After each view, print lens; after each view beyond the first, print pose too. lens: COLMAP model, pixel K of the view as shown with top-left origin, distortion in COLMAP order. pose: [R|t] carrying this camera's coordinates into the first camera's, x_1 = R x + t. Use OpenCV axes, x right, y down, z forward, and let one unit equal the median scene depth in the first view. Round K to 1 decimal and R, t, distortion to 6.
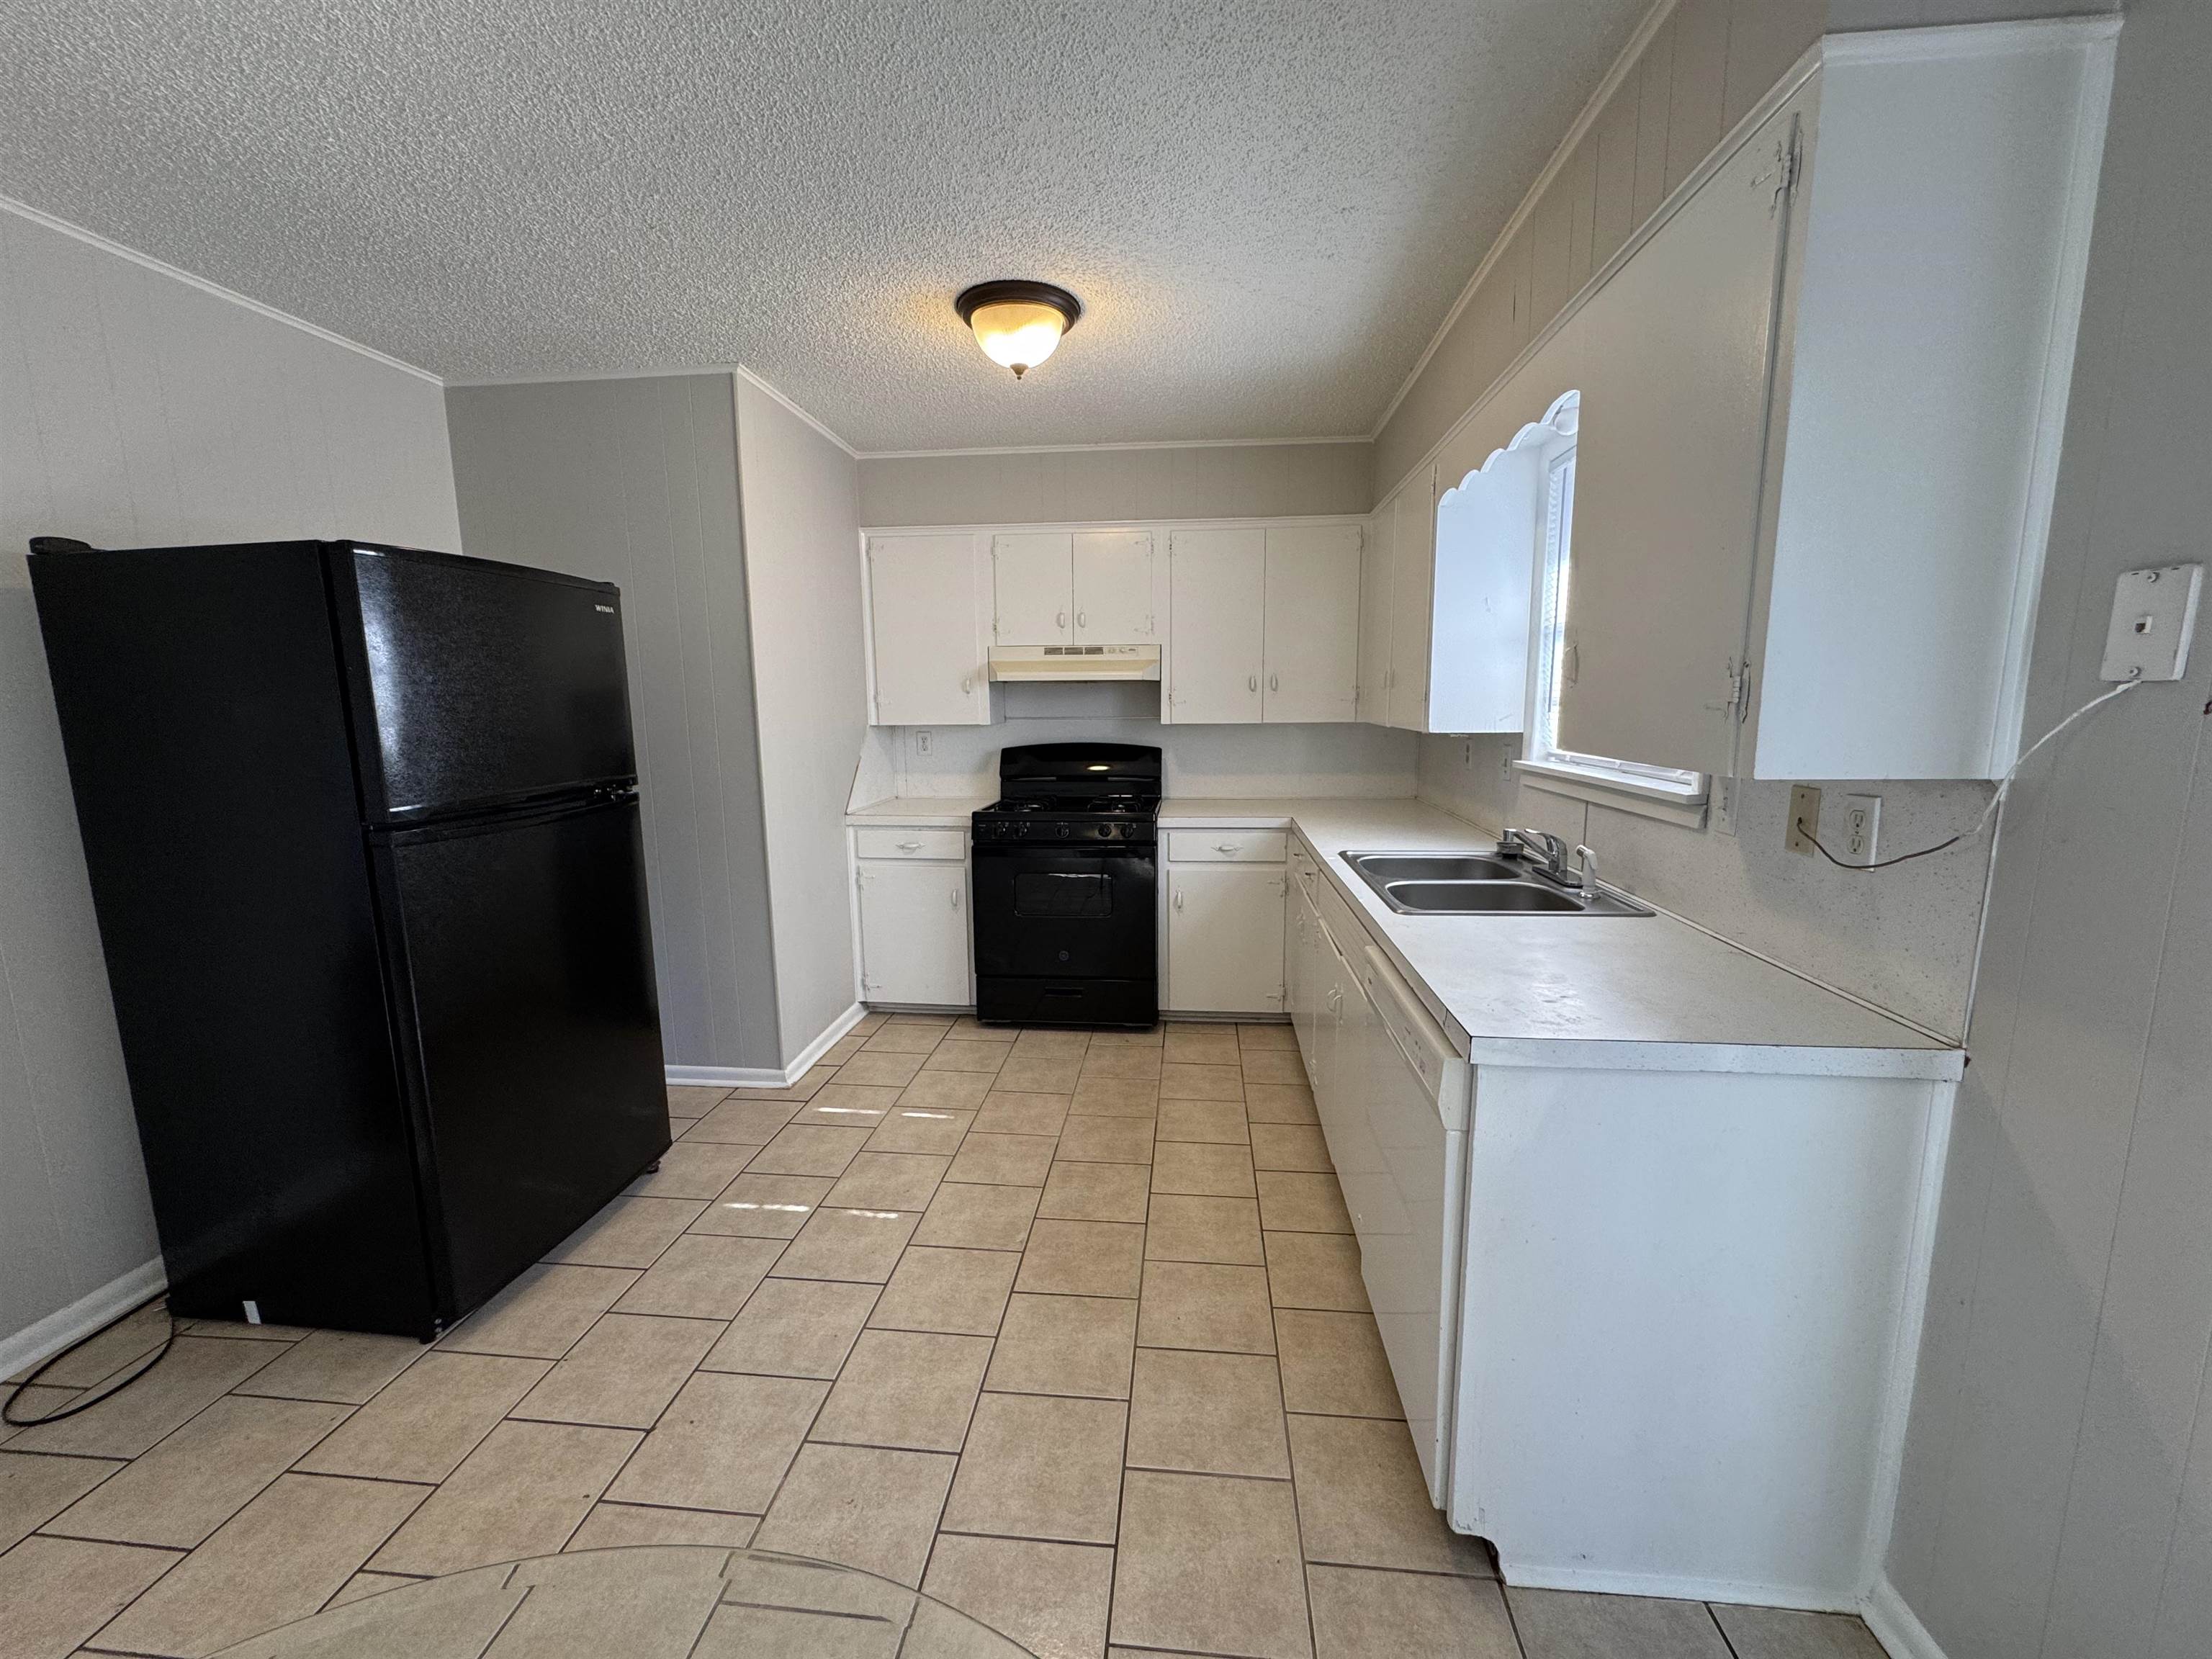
lens RADIAL K [[880.9, 0, 1106.9], [0, 880.9, 831.7], [0, 0, 1]] dist [-0.006556, 0.001185]
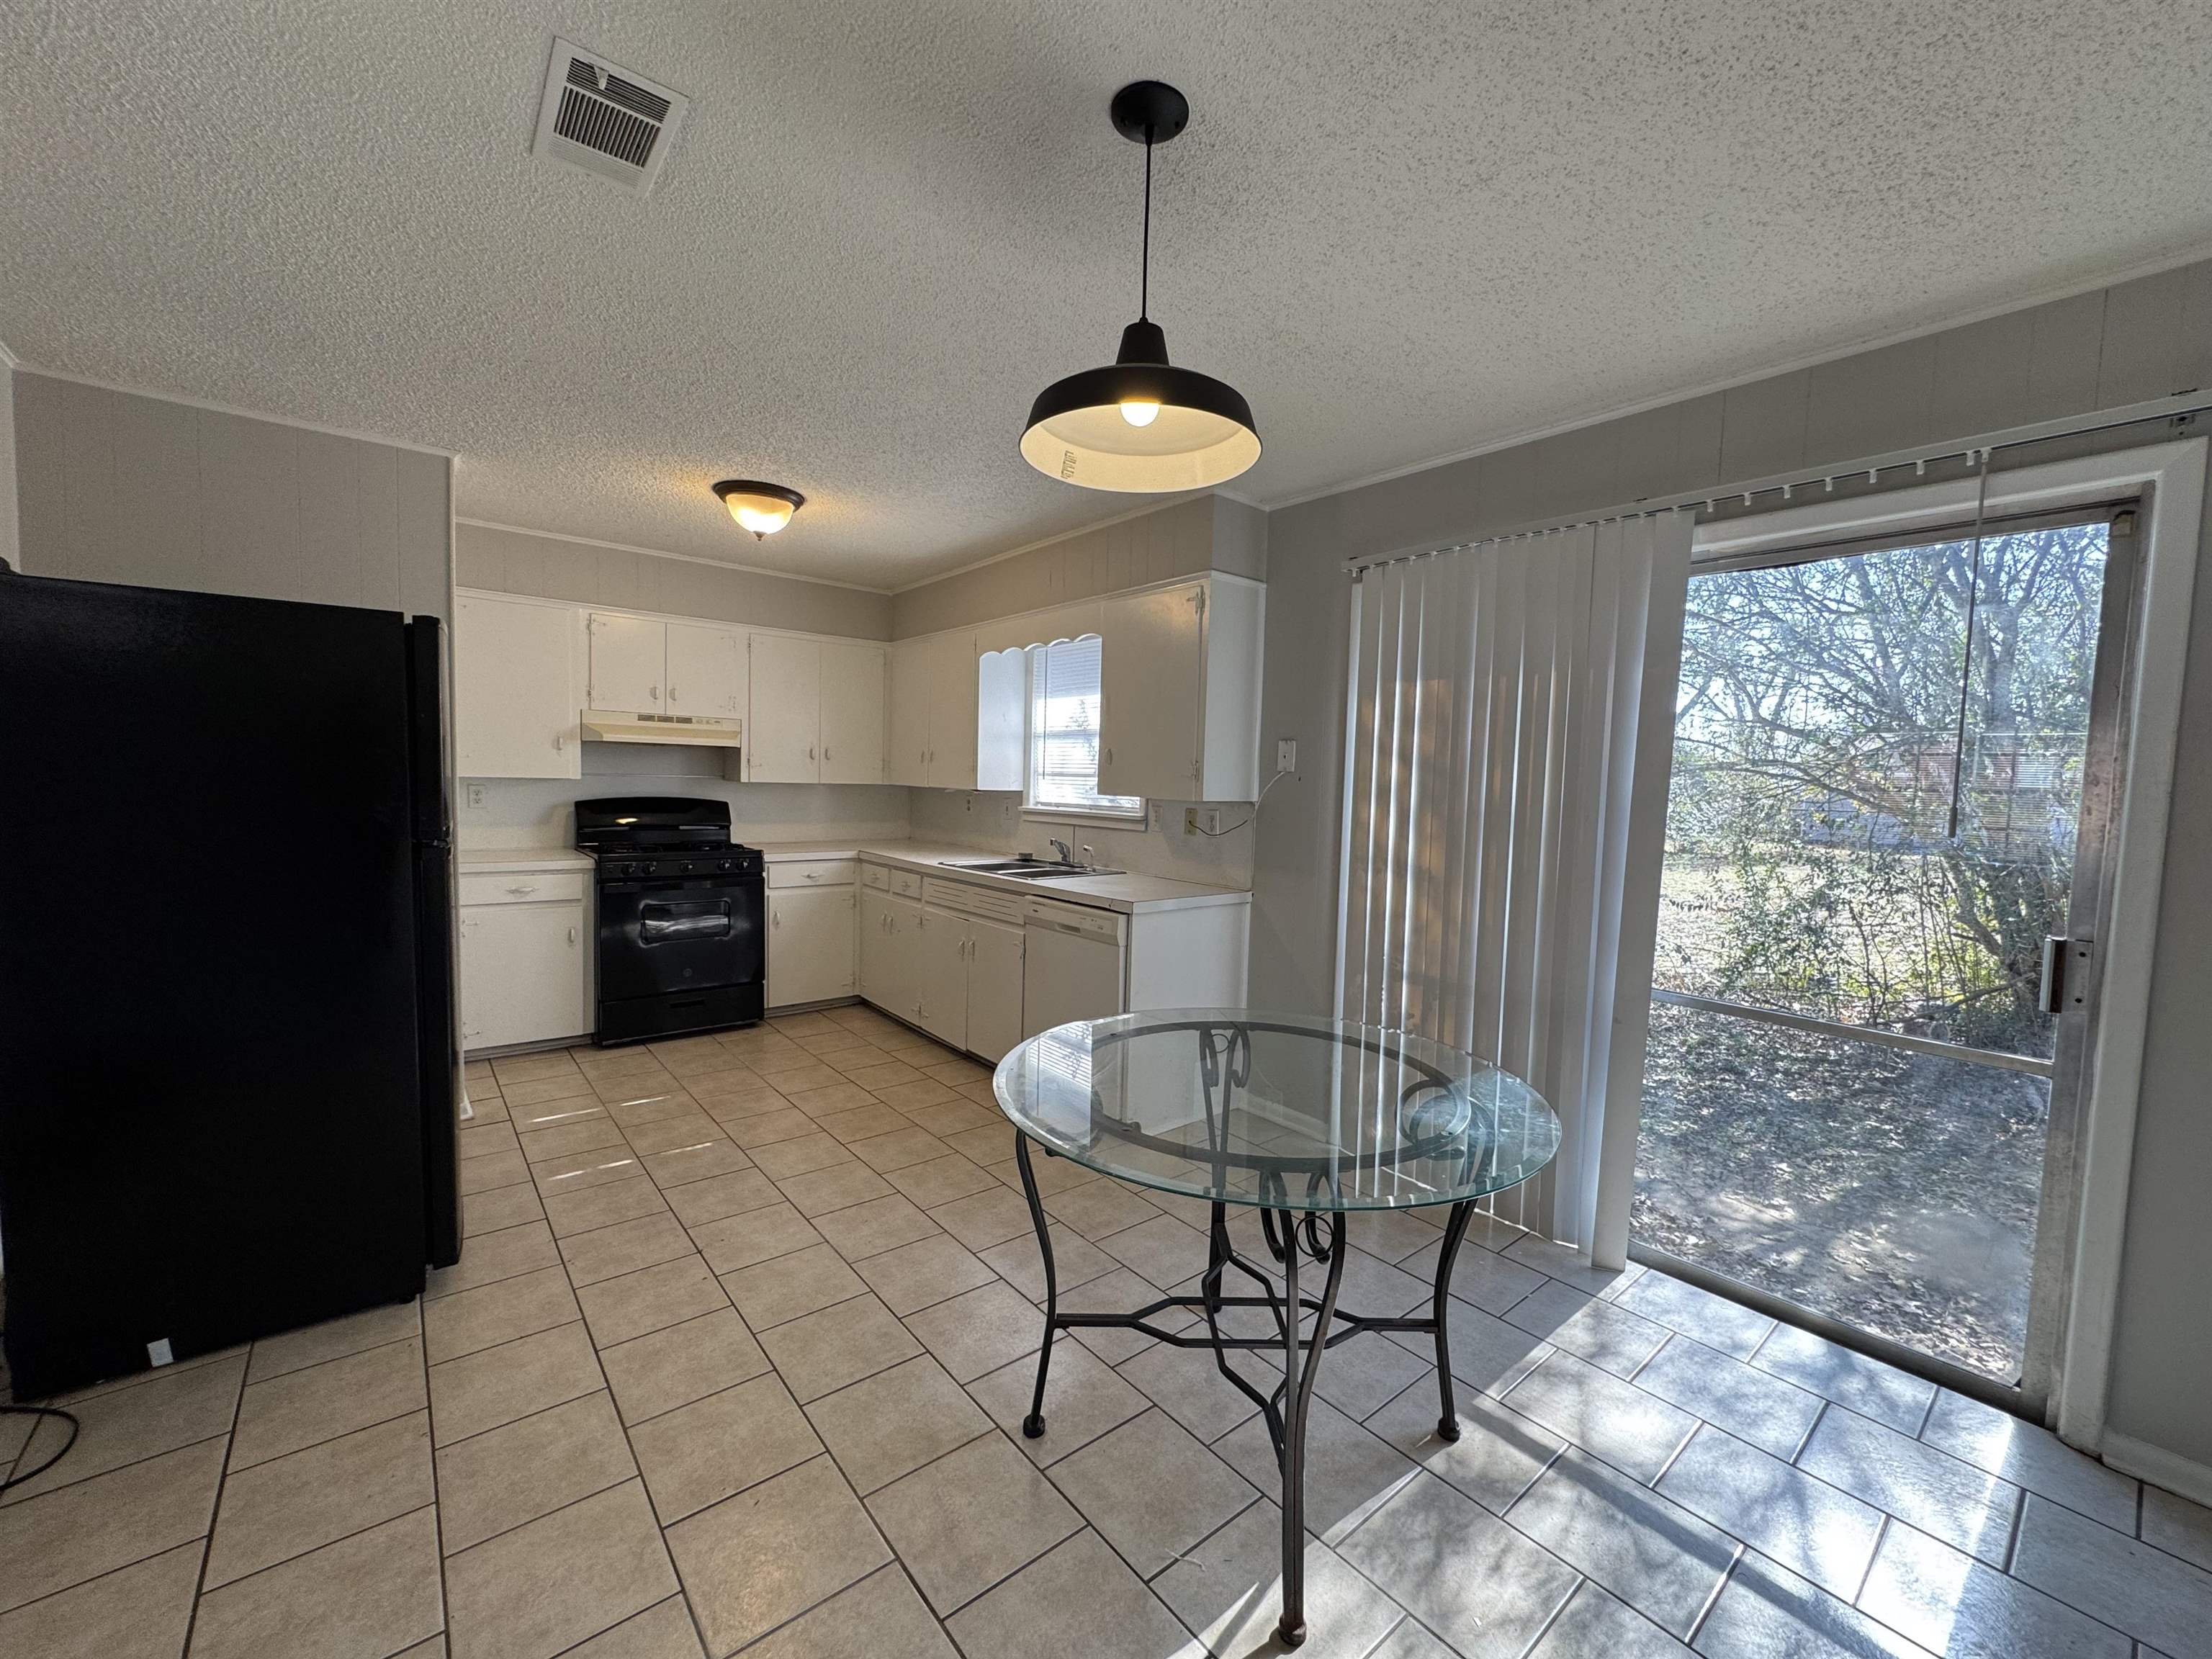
lens RADIAL K [[880.9, 0, 1107.3], [0, 880.9, 832.4], [0, 0, 1]] dist [-0.006556, 0.001185]
pose [[0.705643, -0.016999, 0.708363, -0.503947], [0.073125, 0.996121, -0.048939, 0.052913], [-0.704784, 0.086333, 0.704149, -0.265547]]
